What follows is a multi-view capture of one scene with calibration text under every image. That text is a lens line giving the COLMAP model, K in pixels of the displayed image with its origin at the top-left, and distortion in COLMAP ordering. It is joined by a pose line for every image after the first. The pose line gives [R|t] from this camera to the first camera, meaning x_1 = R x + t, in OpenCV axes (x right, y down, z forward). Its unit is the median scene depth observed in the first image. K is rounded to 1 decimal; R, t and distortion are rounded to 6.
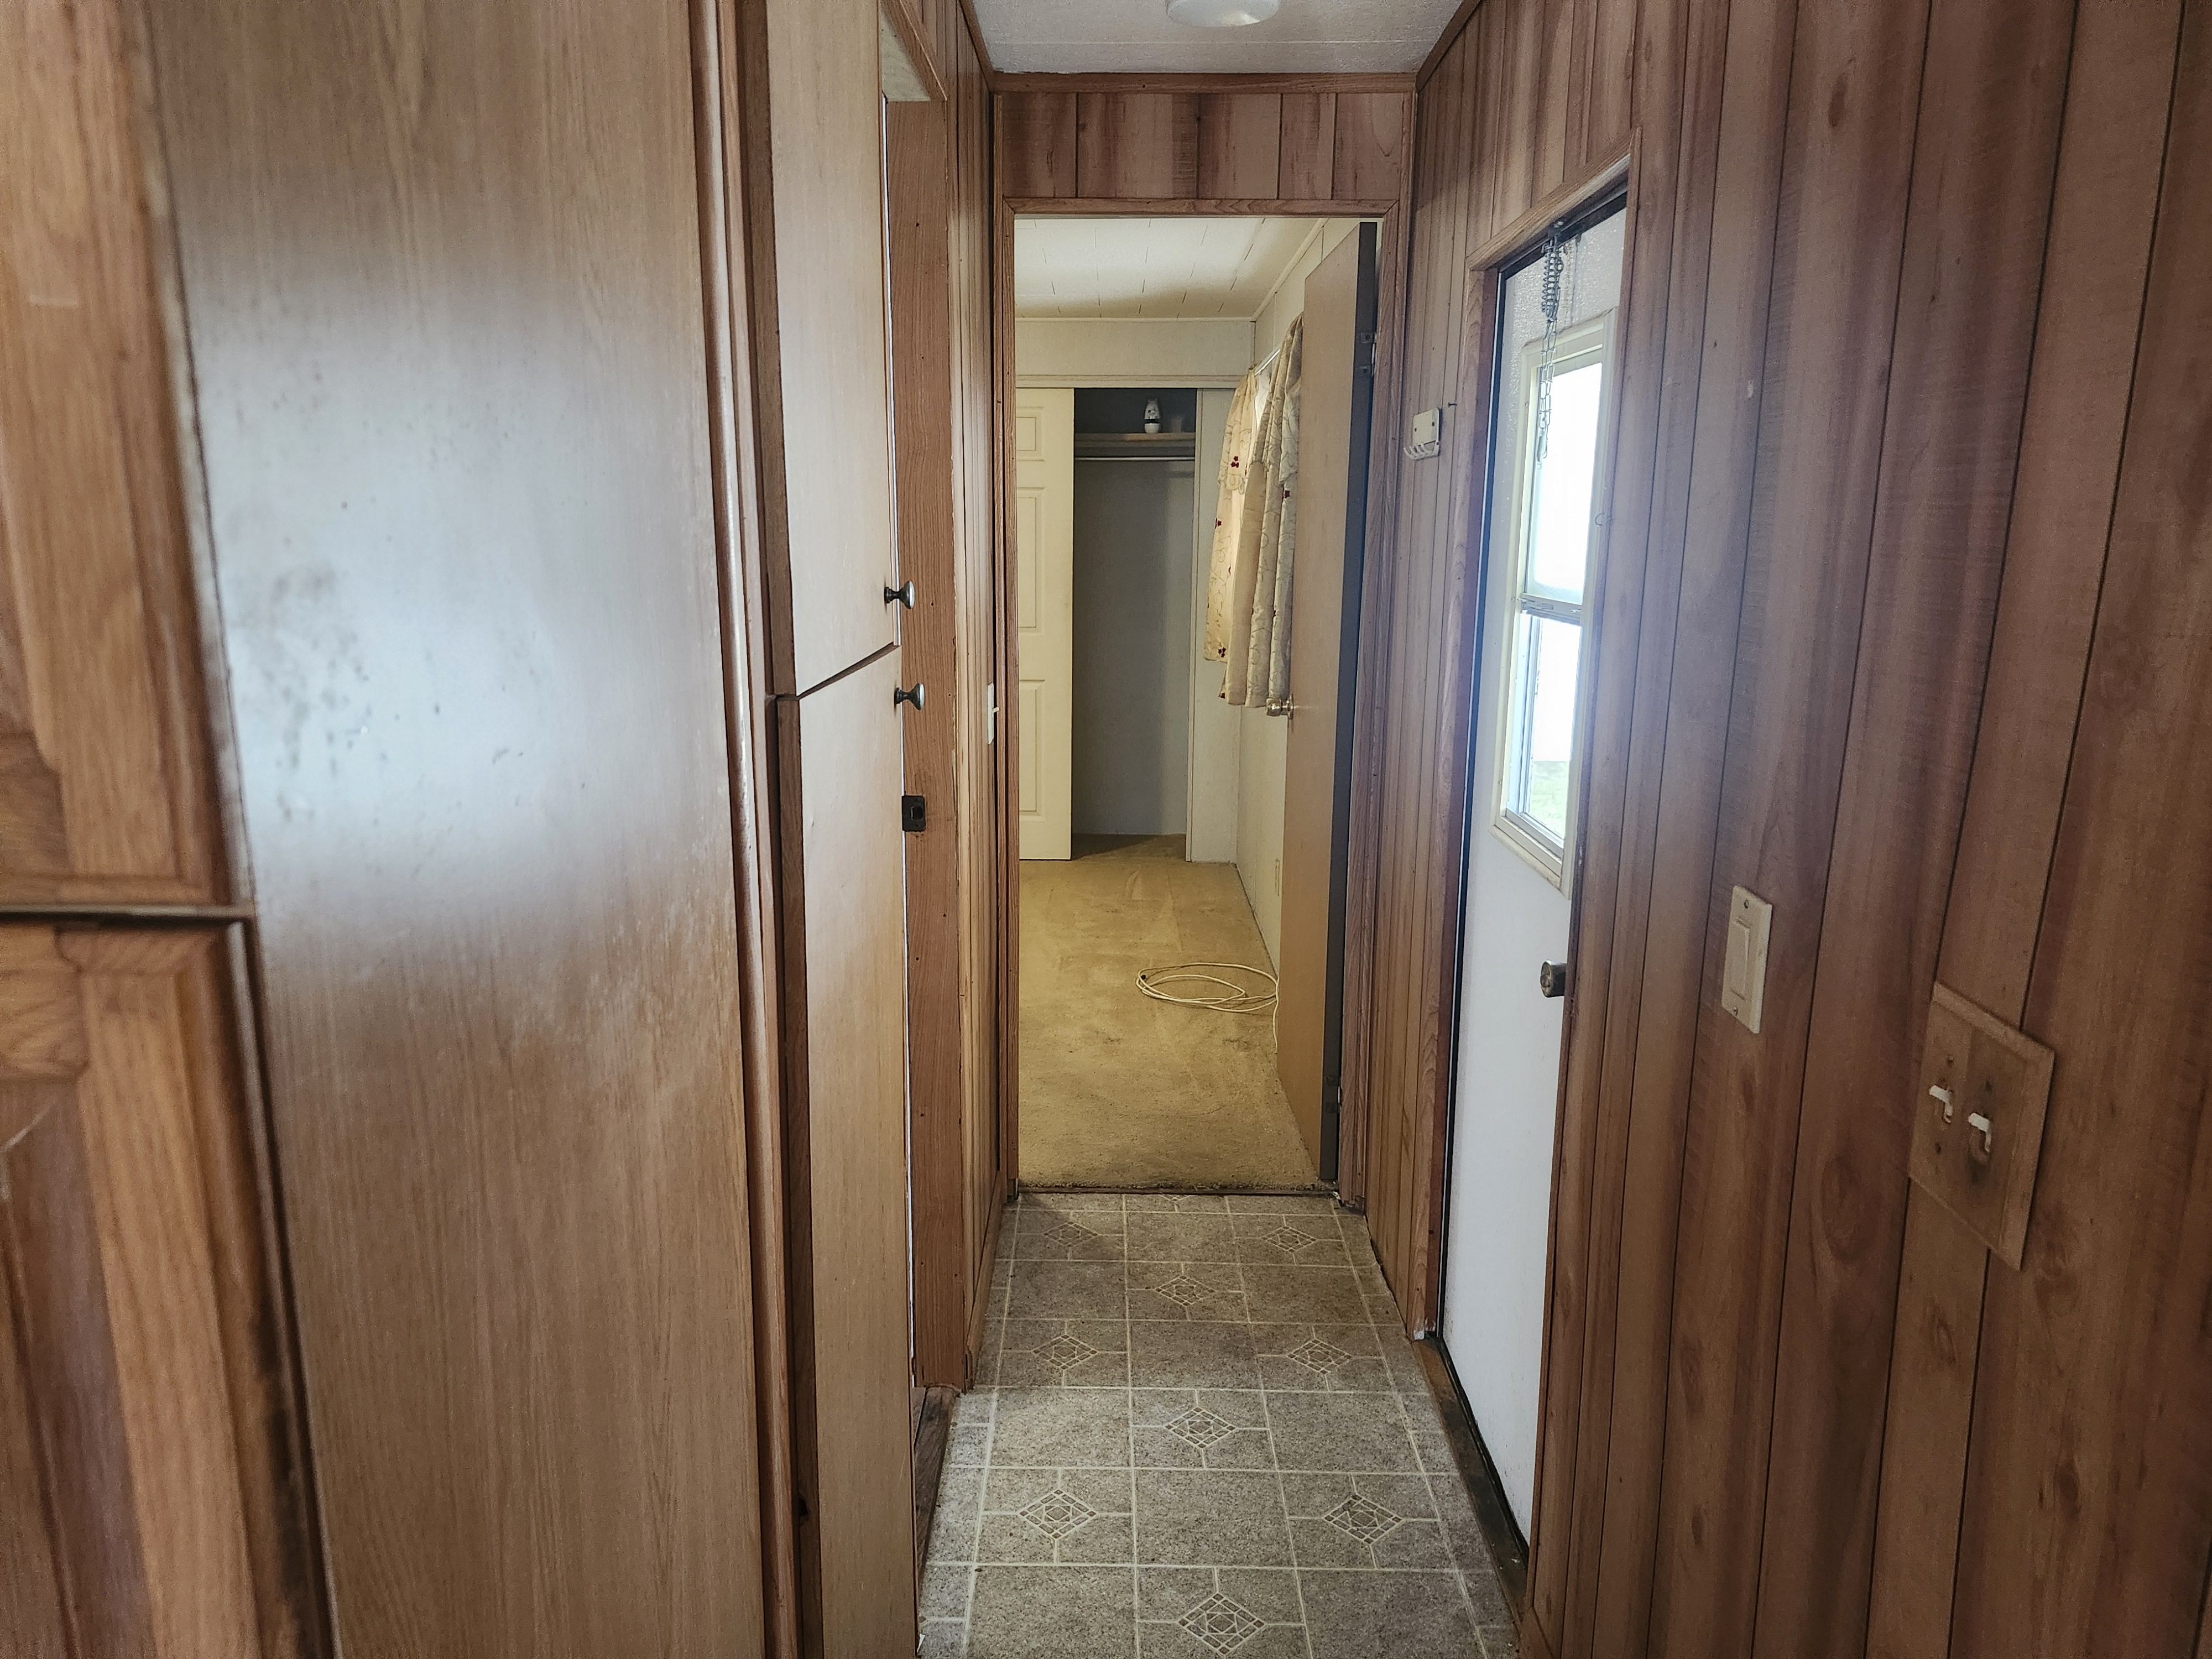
lens RADIAL K [[1511.6, 0, 1106.0], [0, 1511.6, 829.5], [0, 0, 1]] dist [0.008663, -0.004873]
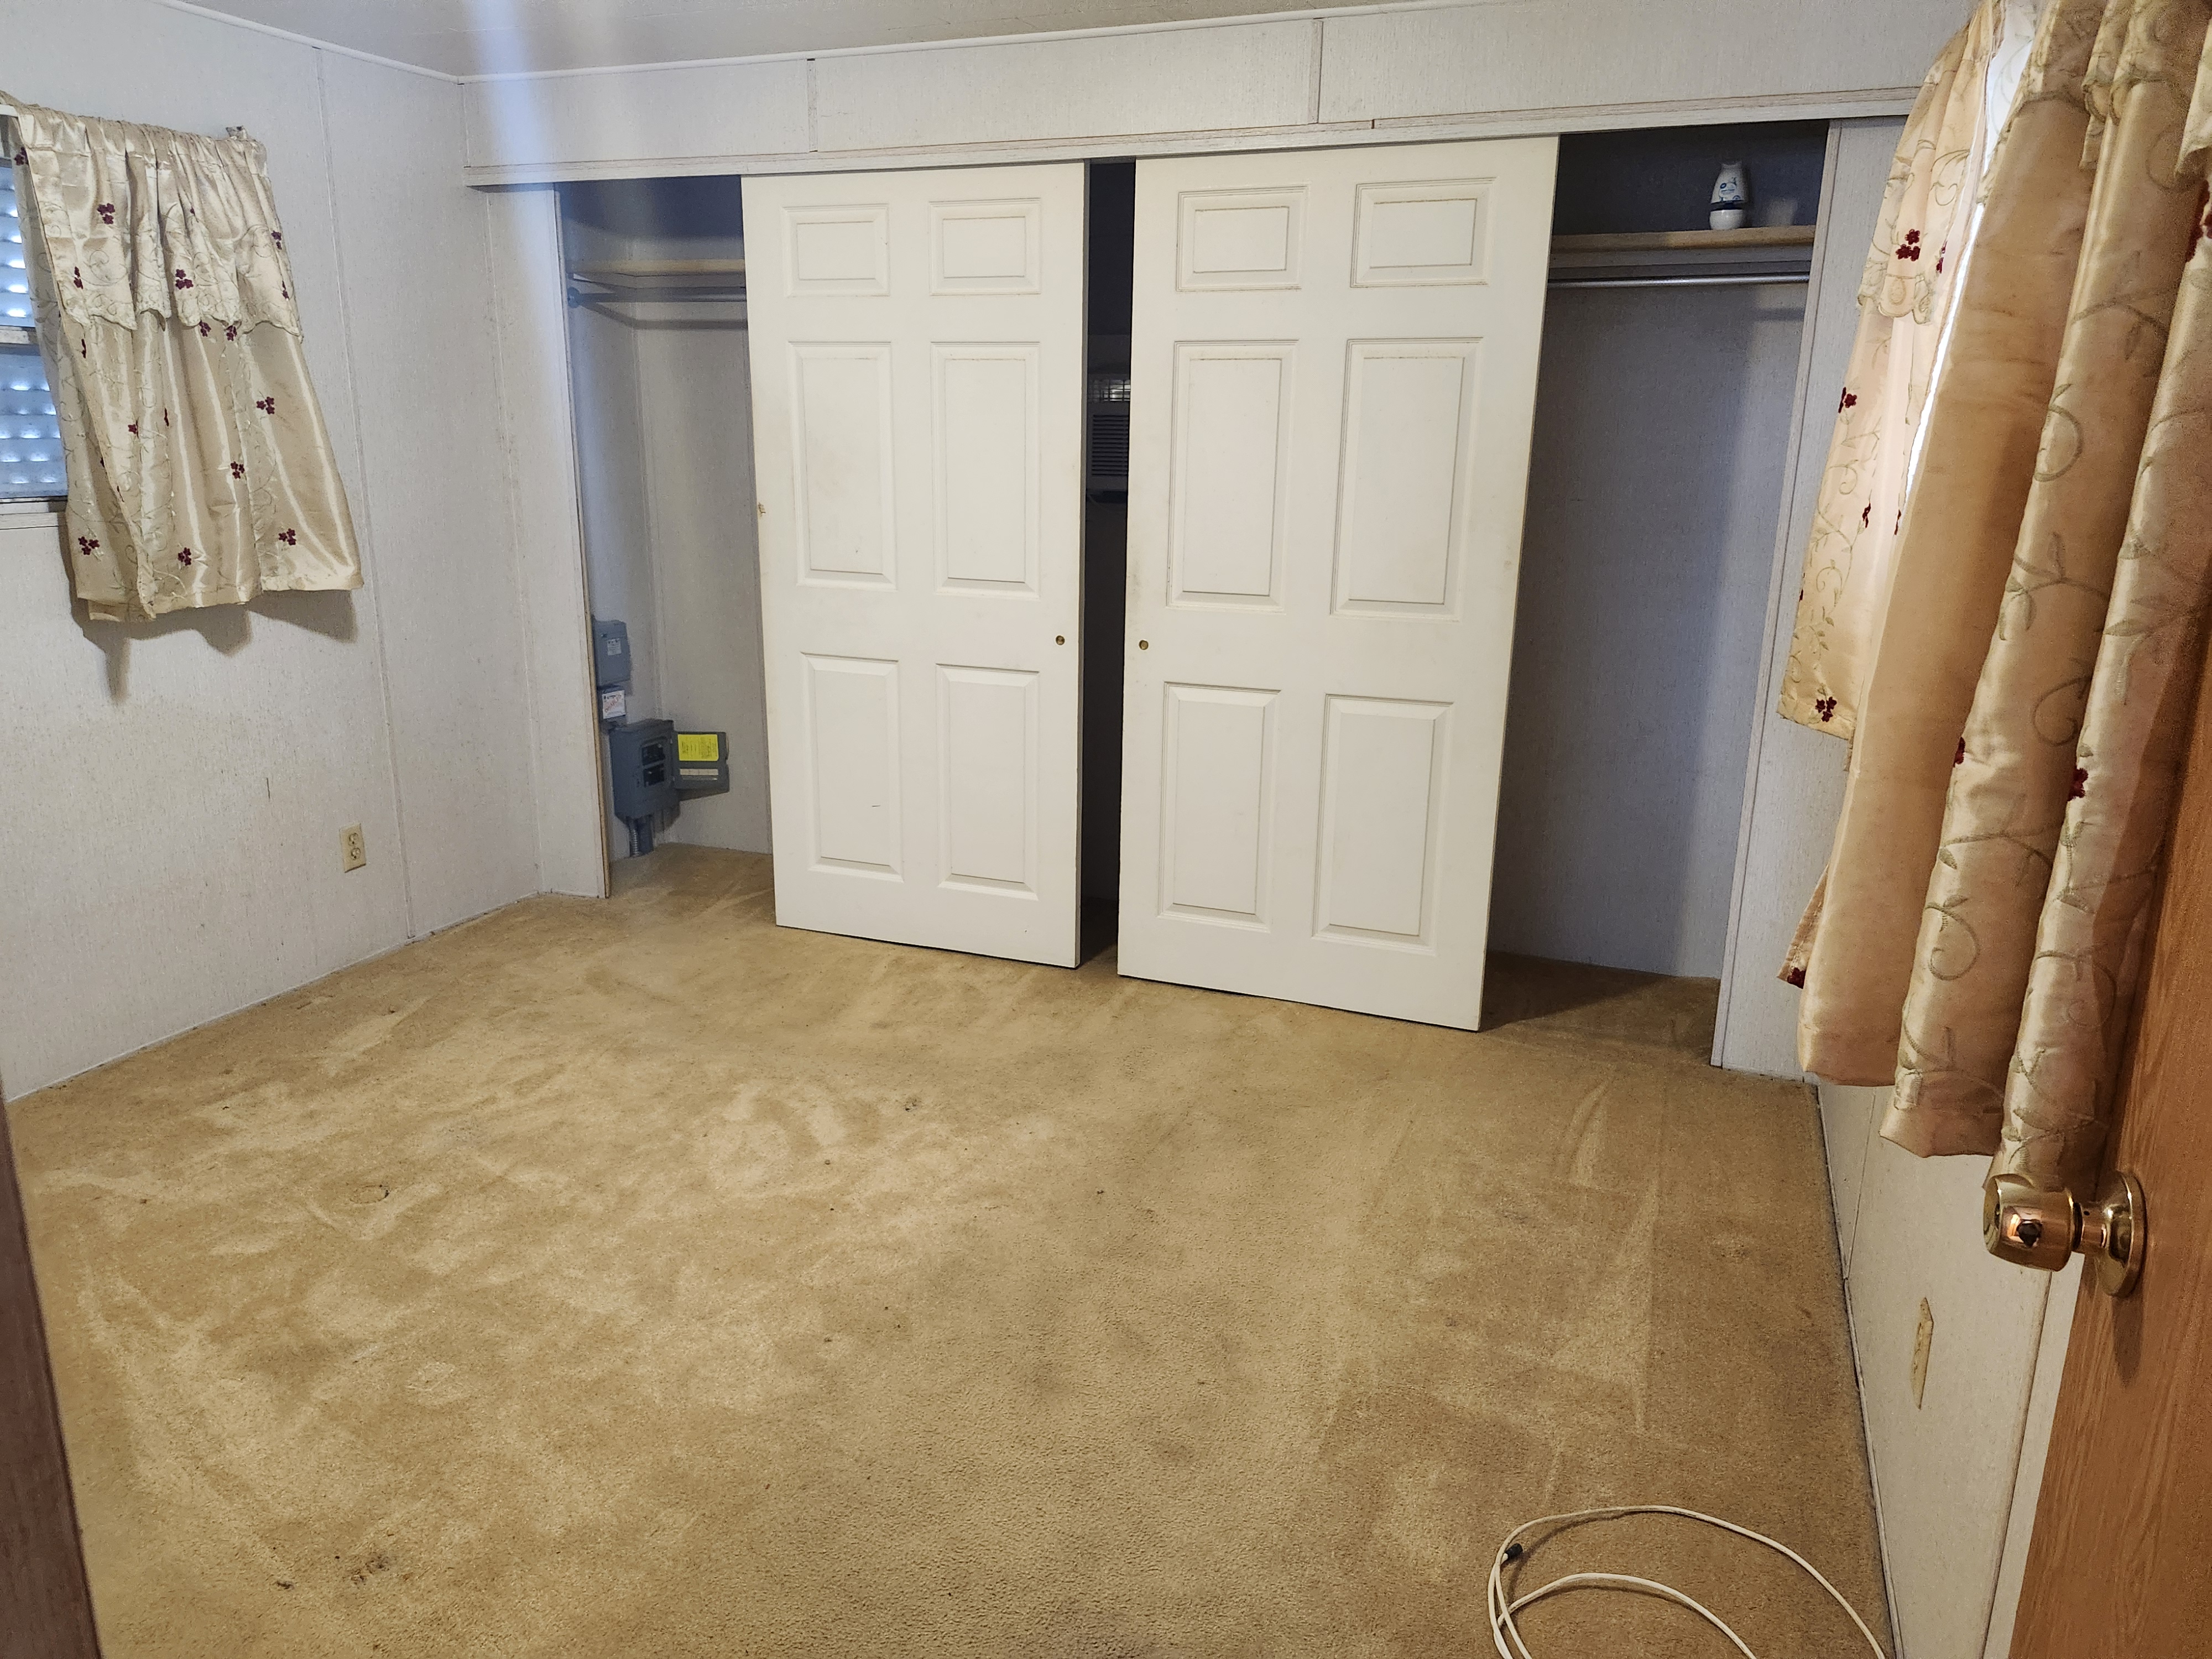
lens RADIAL K [[1522.8, 0, 1107.9], [0, 1522.8, 778.6], [0, 0, 1]] dist [0.026691, -0.000918]
pose [[0.932444, 0.092840, -0.349184, 0.038783], [-0.081842, 0.995576, 0.046155, -0.094236], [0.351924, -0.014459, 0.935917, 0.491678]]
